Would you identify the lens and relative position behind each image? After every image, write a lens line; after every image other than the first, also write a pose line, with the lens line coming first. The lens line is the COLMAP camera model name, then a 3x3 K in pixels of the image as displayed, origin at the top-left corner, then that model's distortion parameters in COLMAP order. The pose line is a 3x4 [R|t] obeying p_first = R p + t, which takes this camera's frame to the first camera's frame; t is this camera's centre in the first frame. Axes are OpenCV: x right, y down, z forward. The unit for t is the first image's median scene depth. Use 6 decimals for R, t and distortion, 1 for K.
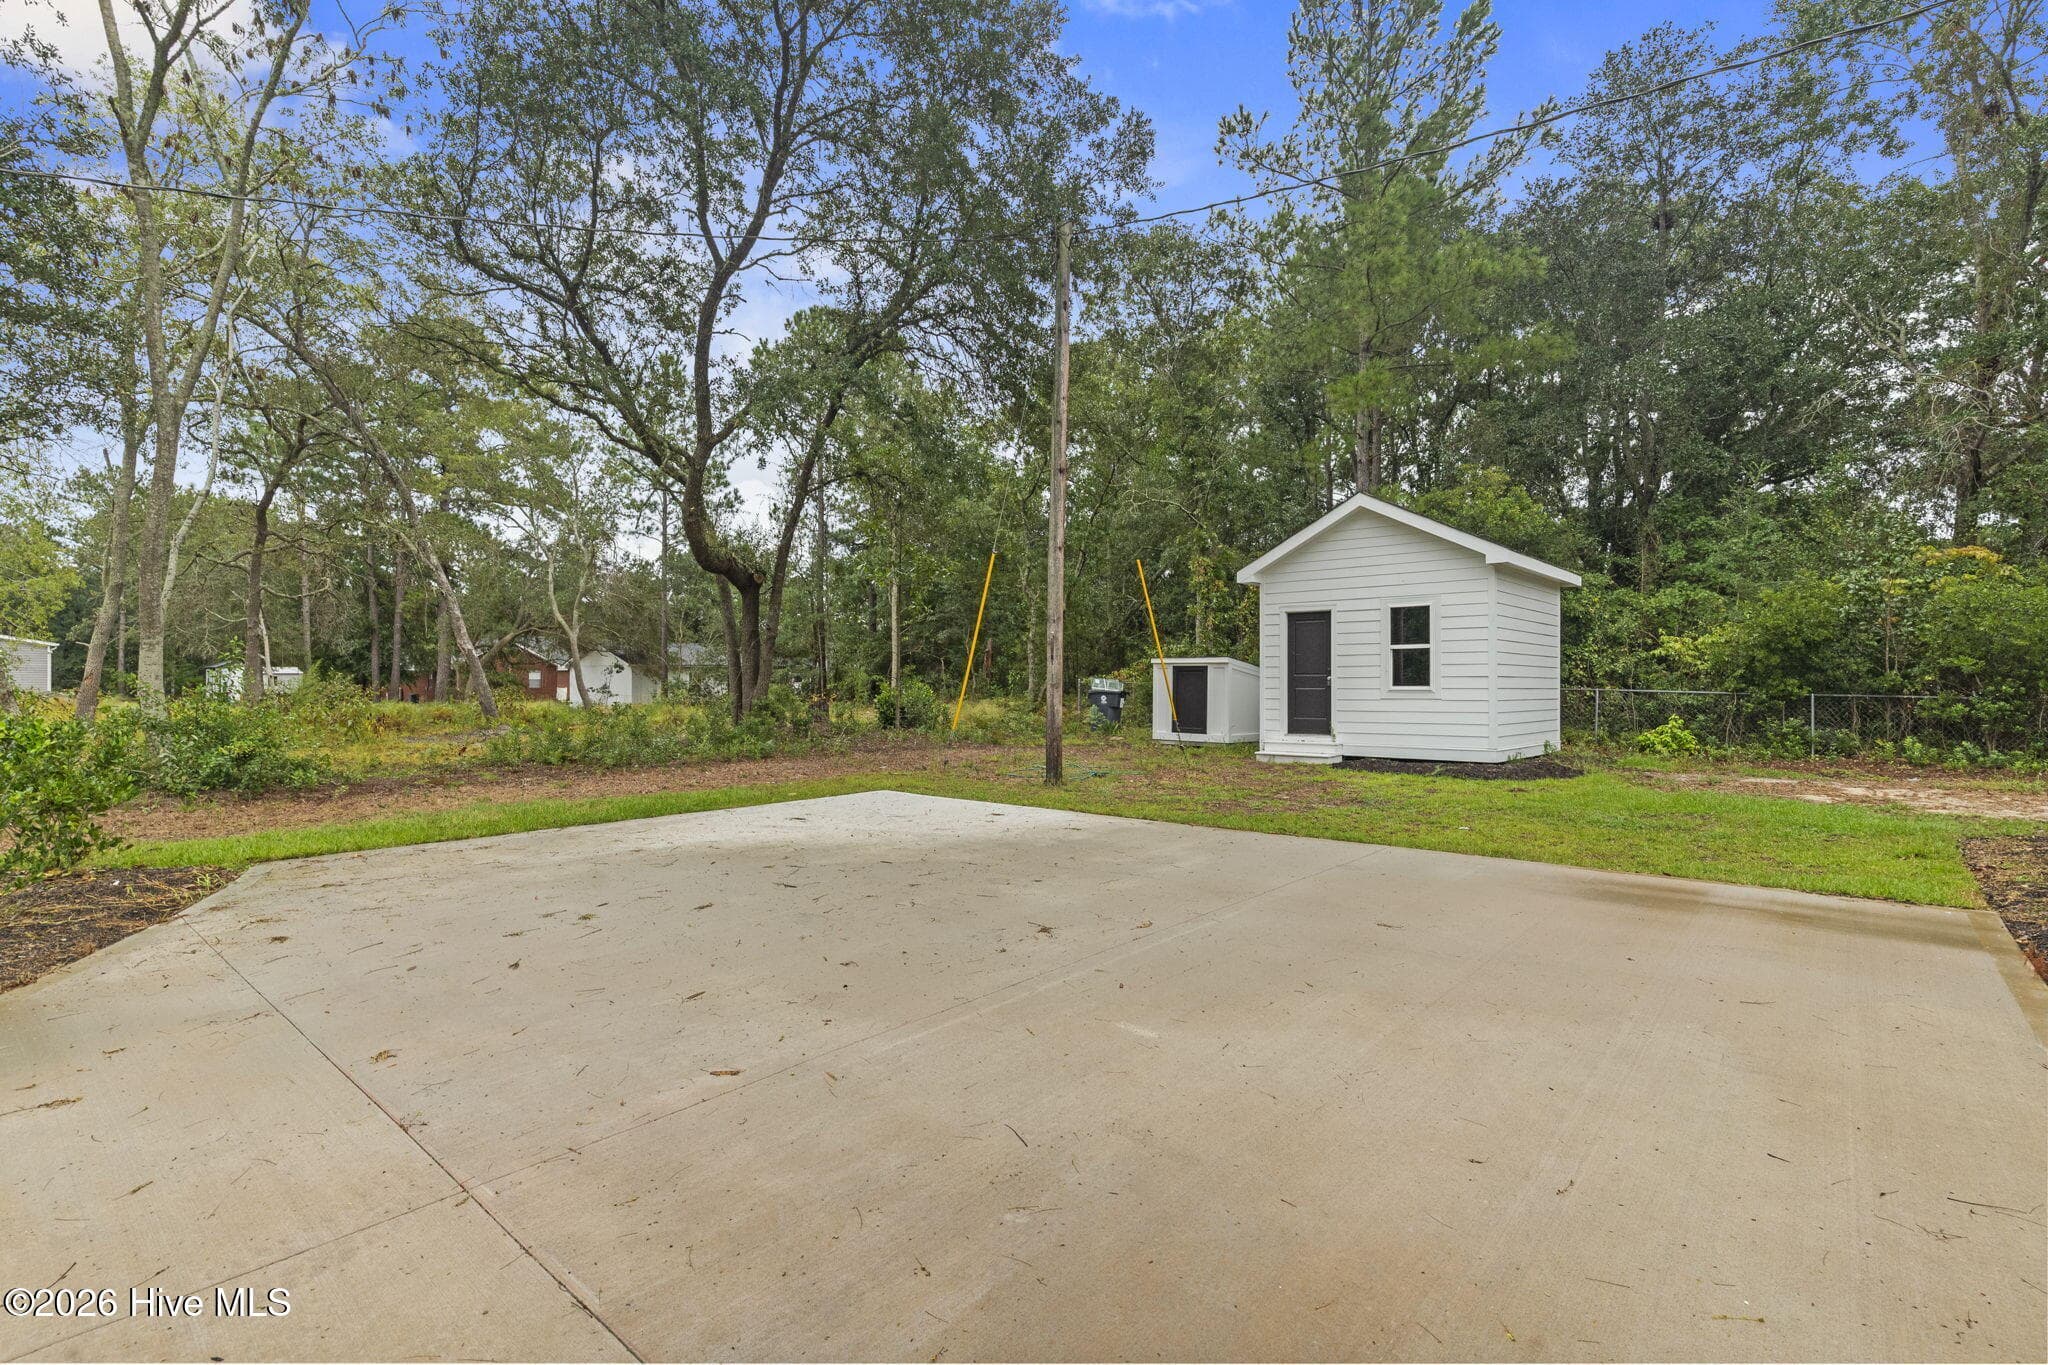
lens RADIAL K [[942.3, 0, 1022.0], [0, 942.3, 681.3], [0, 0, 1]] dist [-0.001142, 0.000761]
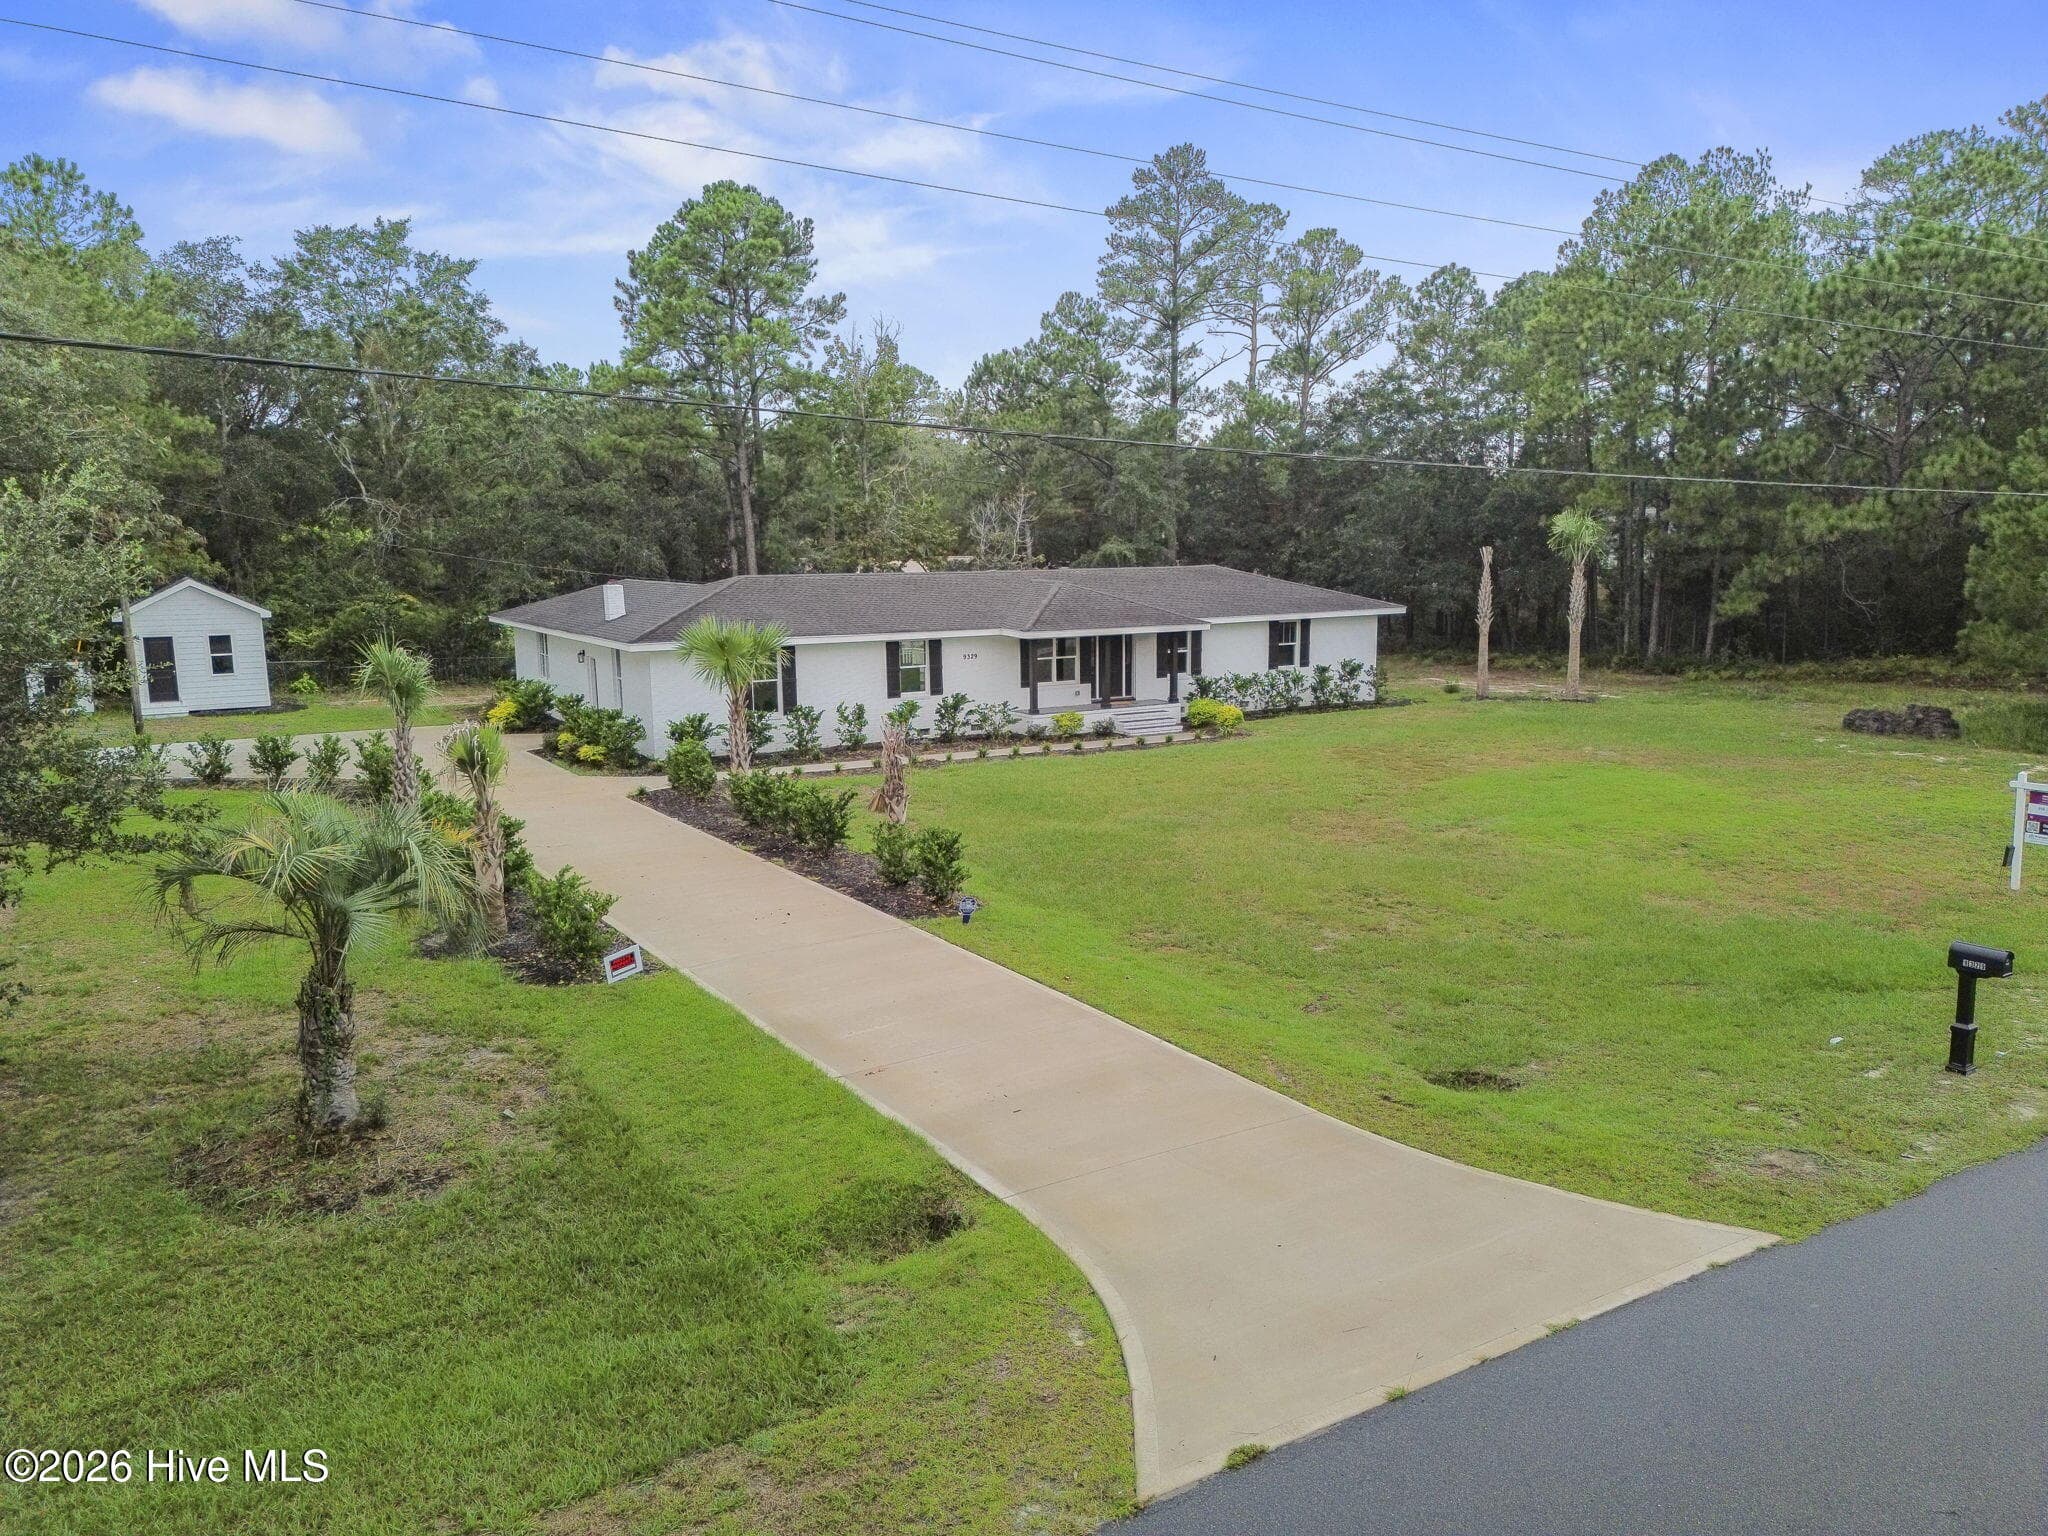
lens RADIAL K [[1486.9, 0, 1028.3], [0, 1486.9, 772.2], [0, 0, 1]] dist [0.069103, -0.003797]
pose [[0.287491, -0.156455, 0.944919, -2.113589], [0.005782, 0.986834, 0.161636, -0.288641], [-0.957766, -0.041005, 0.284610, -1.542418]]
